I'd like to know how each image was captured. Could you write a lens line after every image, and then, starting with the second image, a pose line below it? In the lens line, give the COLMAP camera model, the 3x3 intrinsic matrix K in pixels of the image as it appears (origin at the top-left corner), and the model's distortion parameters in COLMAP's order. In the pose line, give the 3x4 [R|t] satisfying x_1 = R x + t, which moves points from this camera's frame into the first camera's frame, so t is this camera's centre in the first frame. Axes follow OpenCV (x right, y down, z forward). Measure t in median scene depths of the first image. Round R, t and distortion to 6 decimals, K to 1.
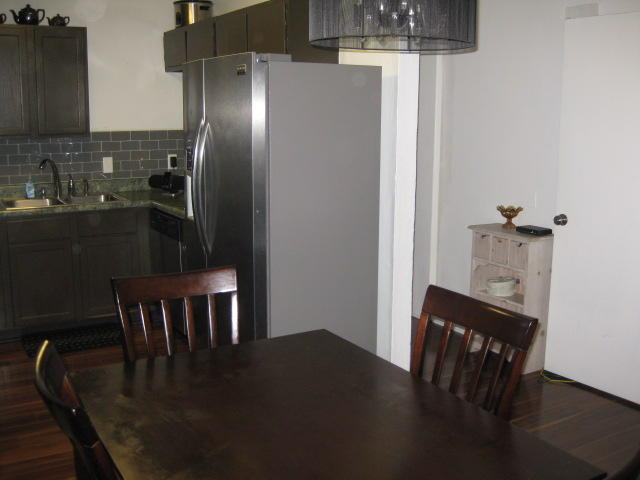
lens RADIAL K [[698.6, 0, 318.1], [0, 698.6, 240.4], [0, 0, 1]] dist [-0.126130, 0.000000]
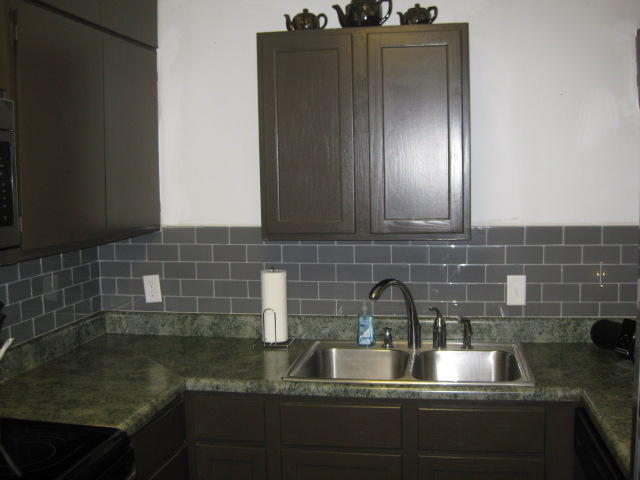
lens RADIAL K [[698.6, 0, 316.6], [0, 698.6, 245.4], [0, 0, 1]] dist [-0.126130, 0.000000]
pose [[0.763320, 0.024681, -0.645549, -0.090631], [-0.099625, 0.991814, -0.079880, -0.093418], [0.638292, 0.125287, 0.759530, 0.543401]]
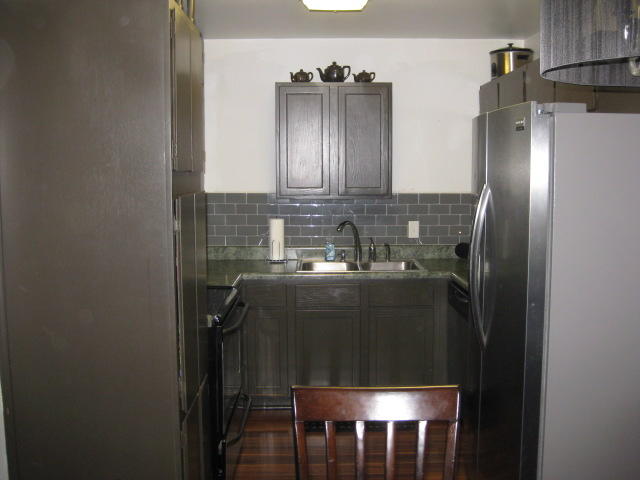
lens RADIAL K [[698.6, 0, 321.2], [0, 698.6, 241.5], [0, 0, 1]] dist [-0.126130, 0.000000]
pose [[0.869948, 0.043083, -0.491257, 0.051977], [-0.082589, 0.994835, -0.059006, -0.029807], [0.486178, 0.091904, 0.869014, 0.135500]]
